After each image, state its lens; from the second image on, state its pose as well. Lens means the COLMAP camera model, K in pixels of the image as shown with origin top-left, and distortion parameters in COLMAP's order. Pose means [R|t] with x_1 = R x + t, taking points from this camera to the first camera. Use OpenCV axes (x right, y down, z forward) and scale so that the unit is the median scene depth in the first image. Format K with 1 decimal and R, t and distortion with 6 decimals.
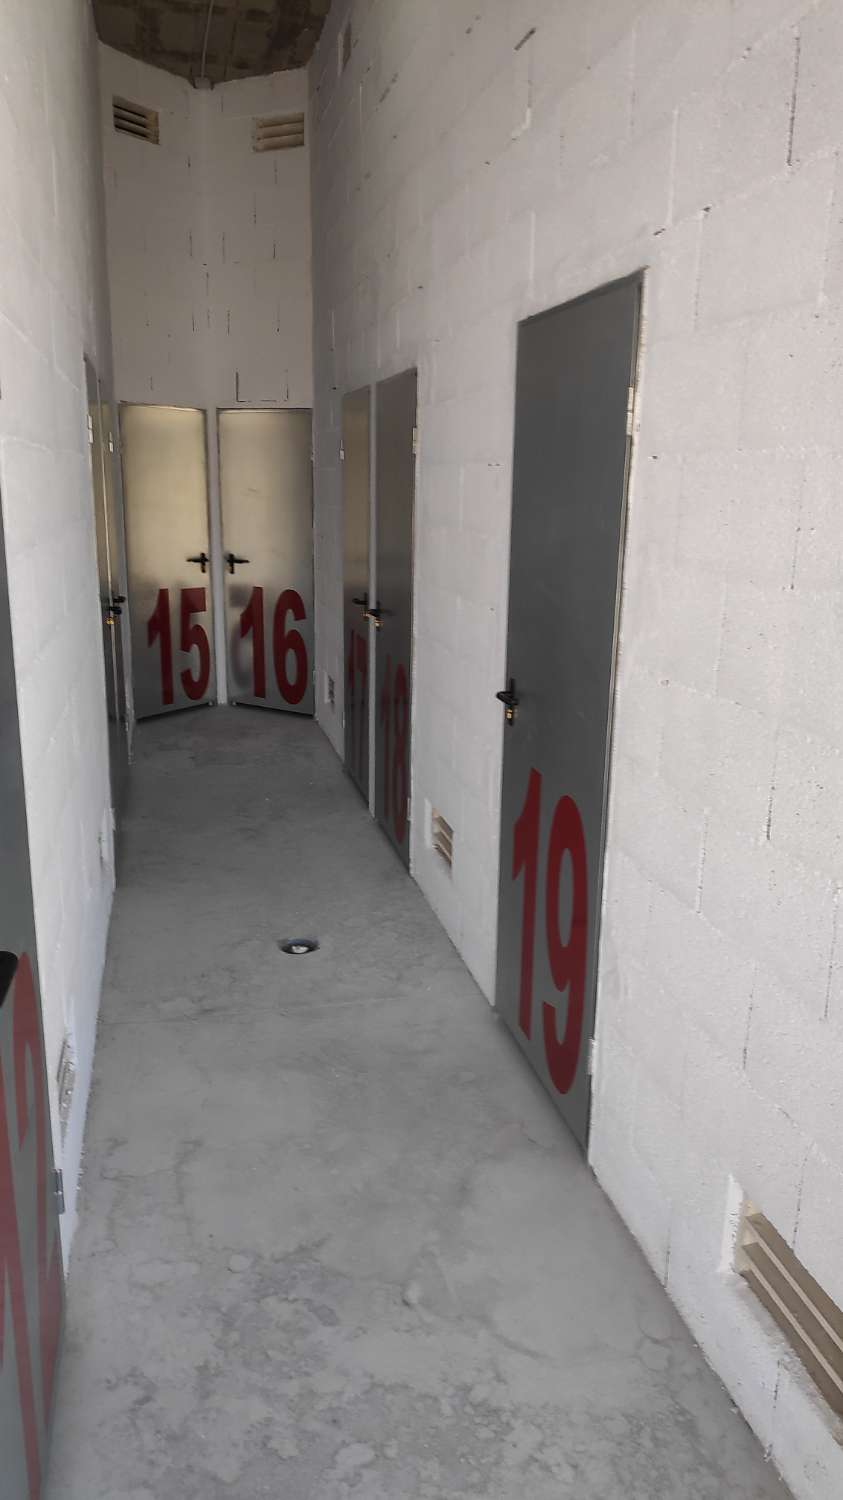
lens RADIAL K [[1041.9, 0, 421.5], [0, 1041.9, 750.0], [0, 0, 1]] dist [0.048737, -0.072105]
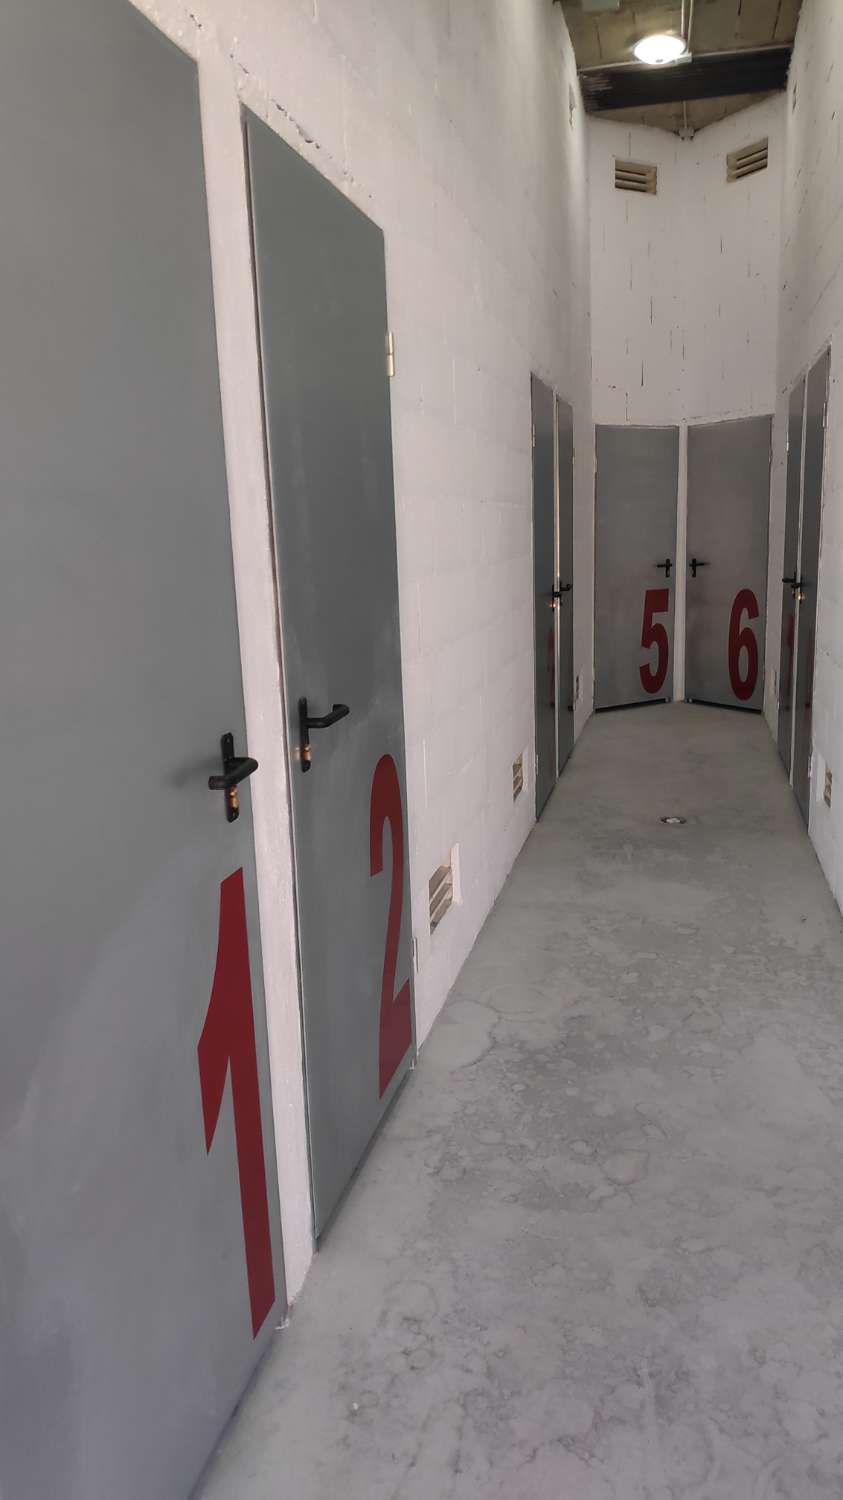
lens RADIAL K [[1027.0, 0, 421.5], [0, 1027.0, 750.0], [0, 0, 1]] dist [0.051490, -0.102982]
pose [[0.883635, 0.052943, -0.465172, 0.090323], [-0.072229, 0.997106, -0.023721, 0.065726], [0.462570, 0.054559, 0.884902, -0.063254]]
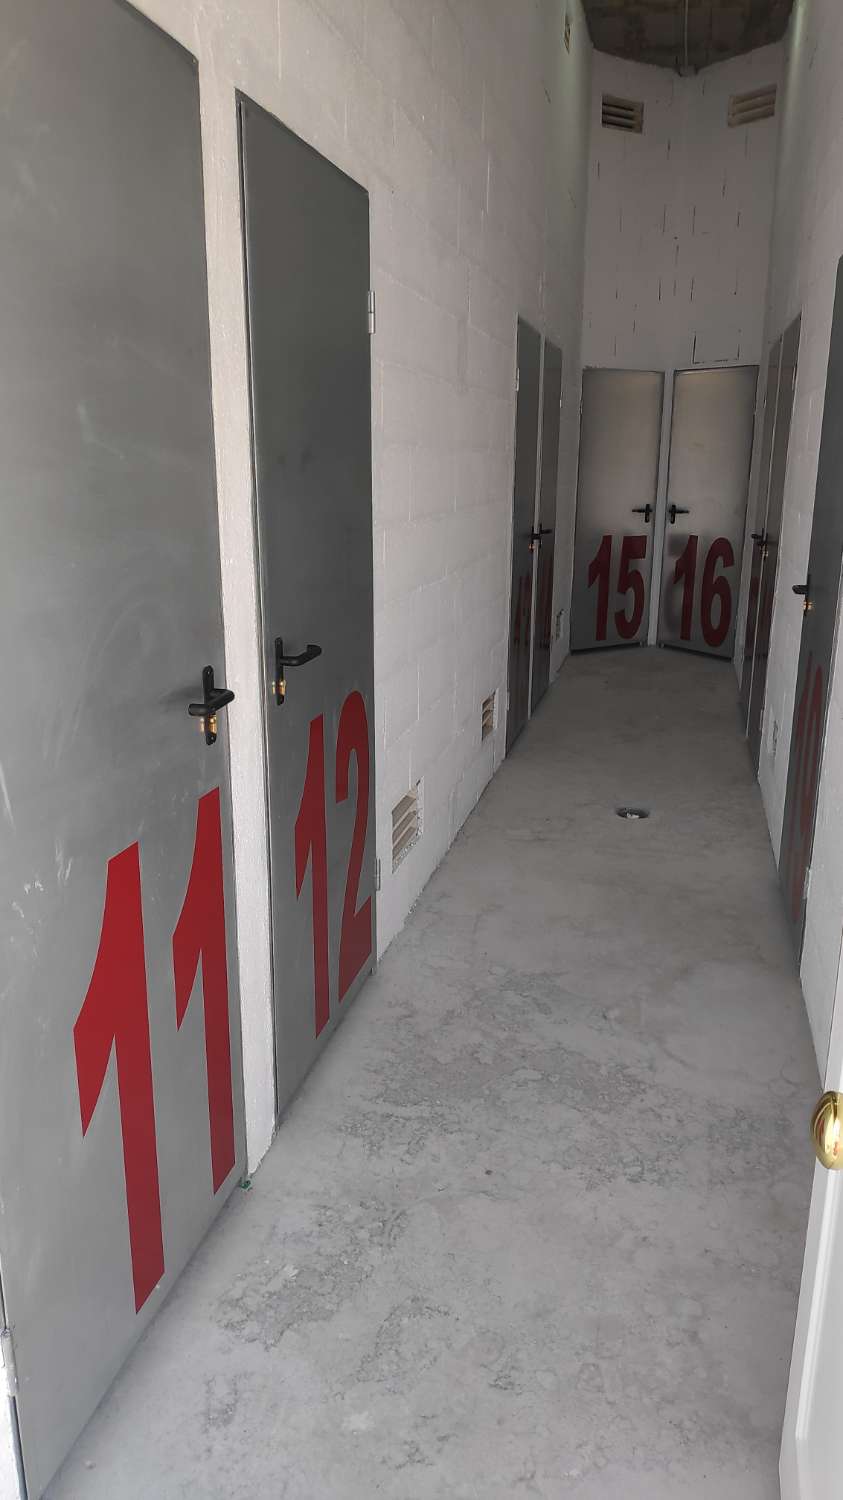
lens RADIAL K [[1041.9, 0, 421.5], [0, 1041.9, 750.0], [0, 0, 1]] dist [0.048737, -0.072105]
pose [[0.888136, 0.115550, -0.444818, 0.121263], [-0.109440, 0.993209, 0.039493, 0.062540], [0.446361, 0.013606, 0.894750, -0.104055]]
